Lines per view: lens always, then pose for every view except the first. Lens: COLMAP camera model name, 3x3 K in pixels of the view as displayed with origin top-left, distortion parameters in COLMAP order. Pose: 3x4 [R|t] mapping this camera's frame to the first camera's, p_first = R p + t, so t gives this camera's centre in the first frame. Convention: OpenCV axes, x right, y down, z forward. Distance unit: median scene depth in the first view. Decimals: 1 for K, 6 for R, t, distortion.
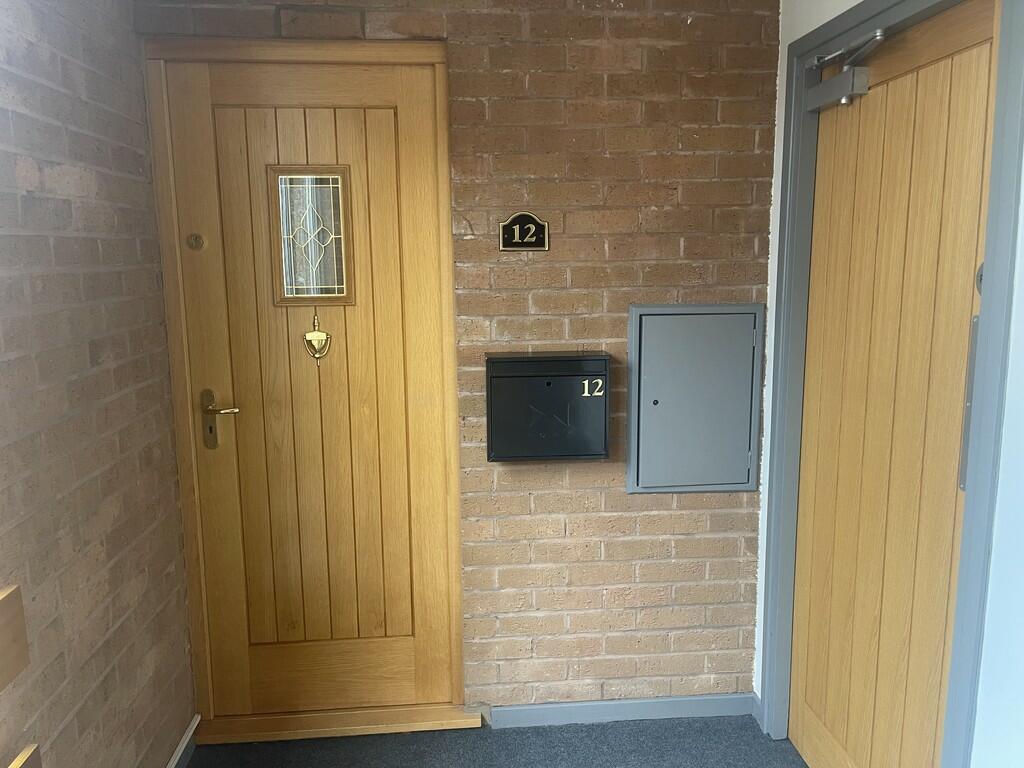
lens RADIAL K [[768.7, 0, 512.6], [0, 768.7, 374.9], [0, 0, 1]] dist [0.035944, -0.018256]
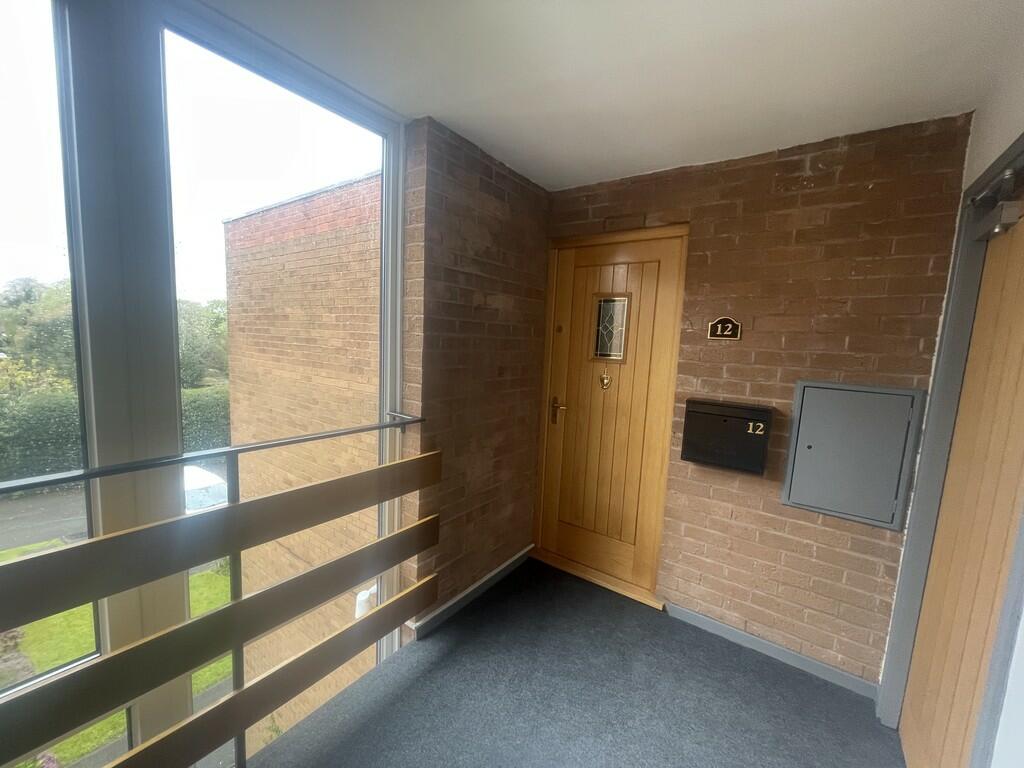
lens RADIAL K [[412.9, 0, 509.8], [0, 412.9, 388.6], [0, 0, 1]] dist [-0.003331, 0.000475]
pose [[0.755727, 0.122814, -0.643268, 0.247938], [-0.153181, 0.988160, 0.008700, 0.006423], [0.636720, 0.091962, 0.765591, 0.028190]]
